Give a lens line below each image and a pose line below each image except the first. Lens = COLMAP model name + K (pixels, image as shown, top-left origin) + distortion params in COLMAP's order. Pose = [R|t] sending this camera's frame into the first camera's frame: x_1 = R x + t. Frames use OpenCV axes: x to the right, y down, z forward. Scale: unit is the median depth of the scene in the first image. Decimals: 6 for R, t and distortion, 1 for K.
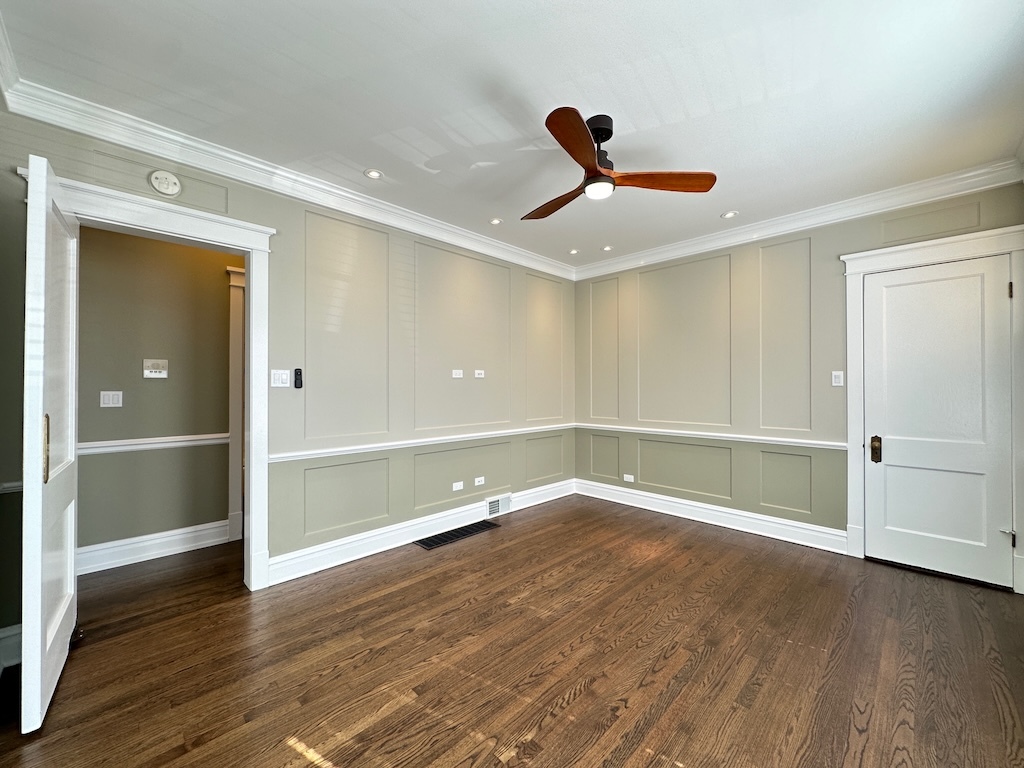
lens RADIAL K [[408.6, 0, 515.9], [0, 408.6, 384.0], [0, 0, 1]] dist [-0.001998, -0.000518]
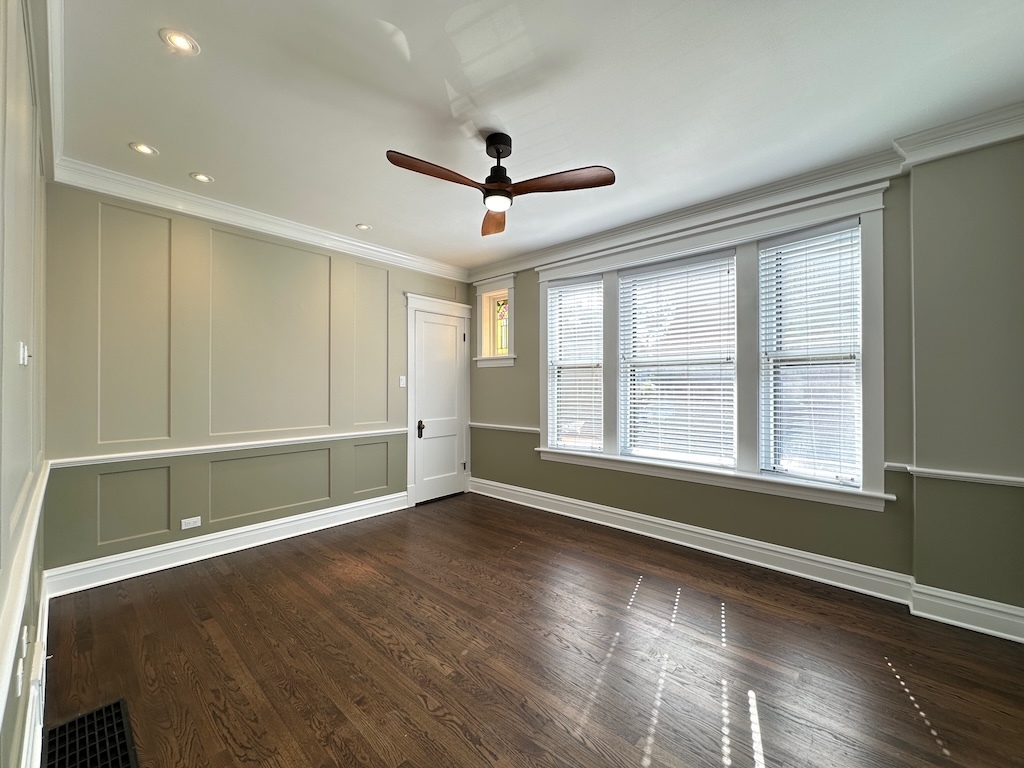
lens RADIAL K [[408.6, 0, 510.1], [0, 408.6, 382.2], [0, 0, 1]] dist [-0.001998, -0.000518]
pose [[-0.046358, 0.009885, 0.998876, -0.632169], [-0.007882, 0.999916, -0.010261, 0.000977], [-0.998894, -0.008349, -0.046276, 0.749390]]
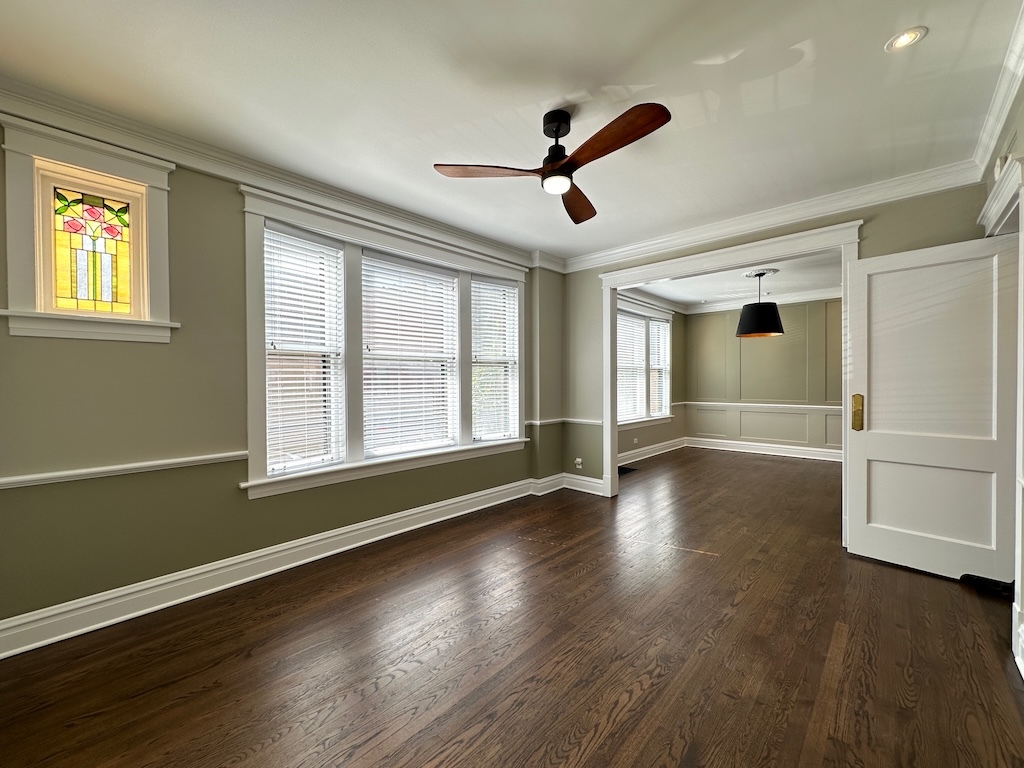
lens RADIAL K [[408.6, 0, 512.4], [0, 408.6, 382.5], [0, 0, 1]] dist [-0.001998, -0.000518]
pose [[-0.999560, 0.006769, -0.028865, 0.252230], [0.006840, 0.999974, -0.002359, 0.007502], [0.028848, -0.002555, -0.999581, 1.473489]]
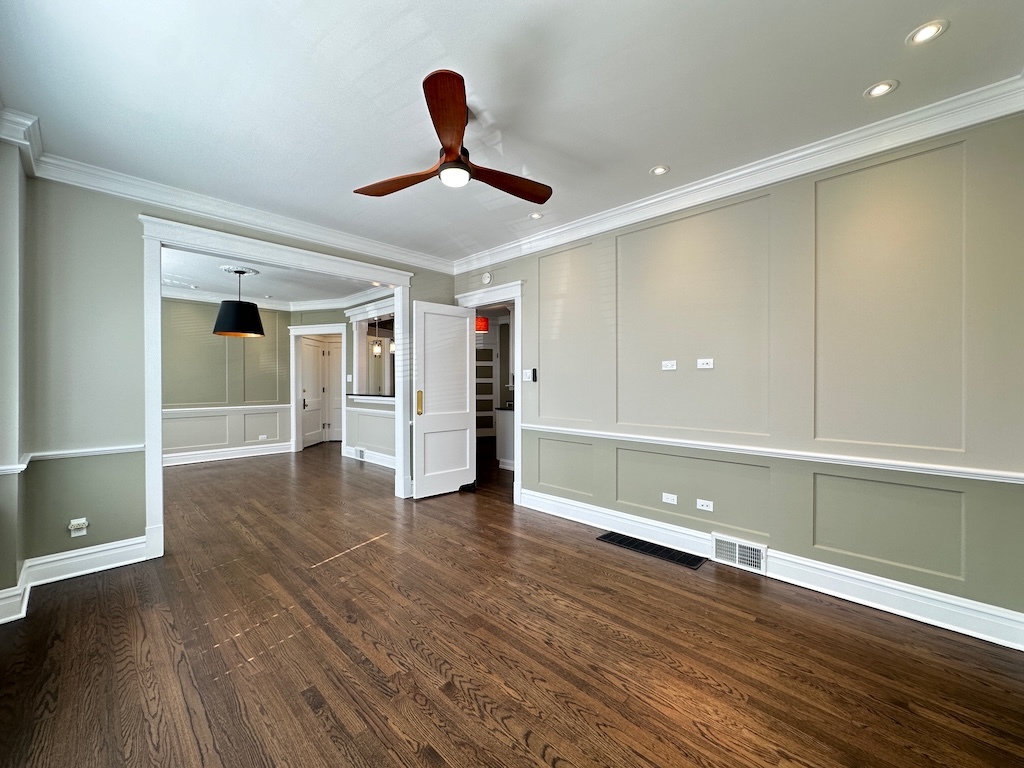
lens RADIAL K [[408.6, 0, 509.1], [0, 408.6, 384.7], [0, 0, 1]] dist [-0.001998, -0.000518]
pose [[0.010329, 0.013509, -0.999855, 0.866641], [0.008917, 0.999868, 0.013601, 0.000593], [0.999907, -0.009056, 0.010207, 0.823040]]
